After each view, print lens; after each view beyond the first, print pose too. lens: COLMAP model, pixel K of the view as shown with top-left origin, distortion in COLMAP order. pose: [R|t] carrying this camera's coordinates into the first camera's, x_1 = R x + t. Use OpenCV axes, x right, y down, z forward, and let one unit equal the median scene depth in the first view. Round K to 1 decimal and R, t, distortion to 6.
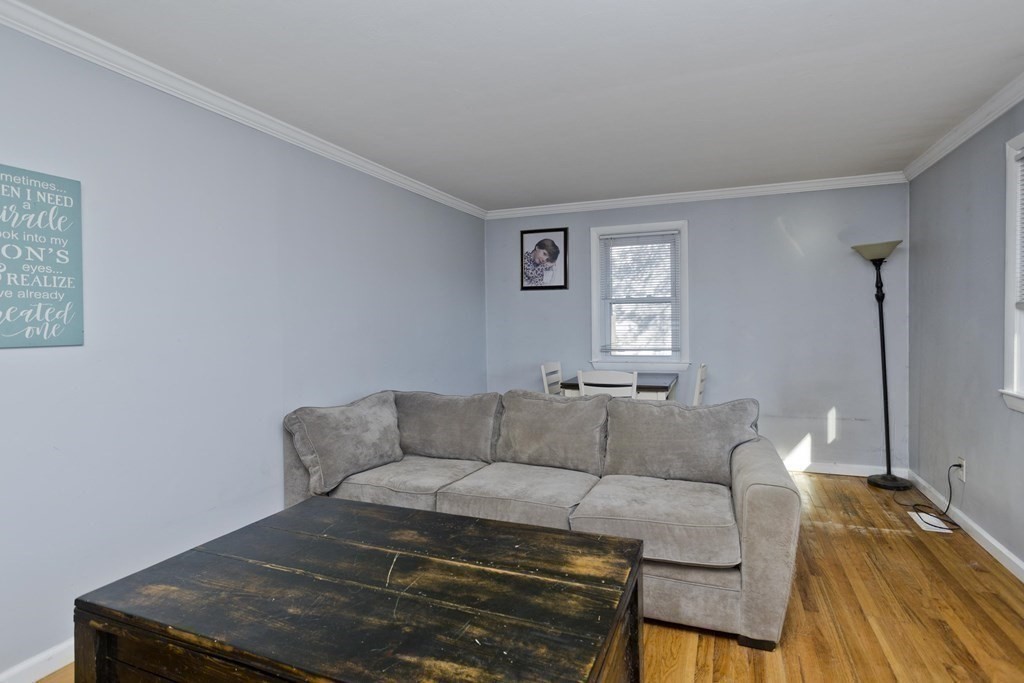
lens RADIAL K [[493.3, 0, 542.2], [0, 493.3, 338.3], [0, 0, 1]] dist [-0.042622, 0.000182]
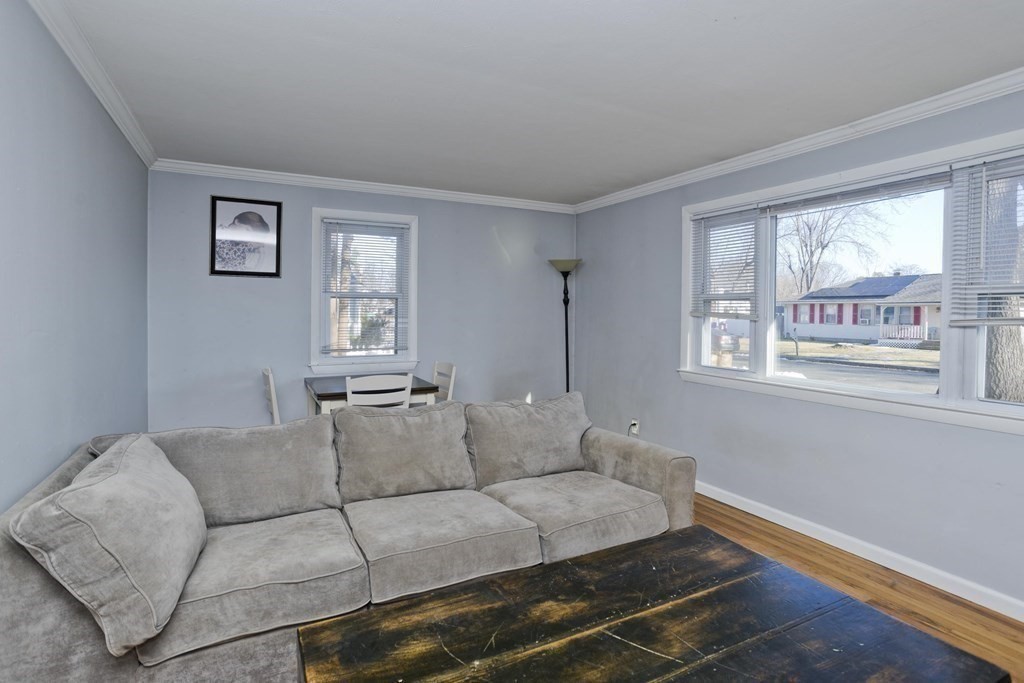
lens RADIAL K [[501.5, 0, 508.2], [0, 501.5, 328.0], [0, 0, 1]] dist [-0.048665, 0.029411]
pose [[0.688263, -0.005511, 0.725441, -0.810701], [0.008558, 0.999963, -0.000523, -0.037033], [-0.725411, 0.006569, 0.688285, 0.466336]]
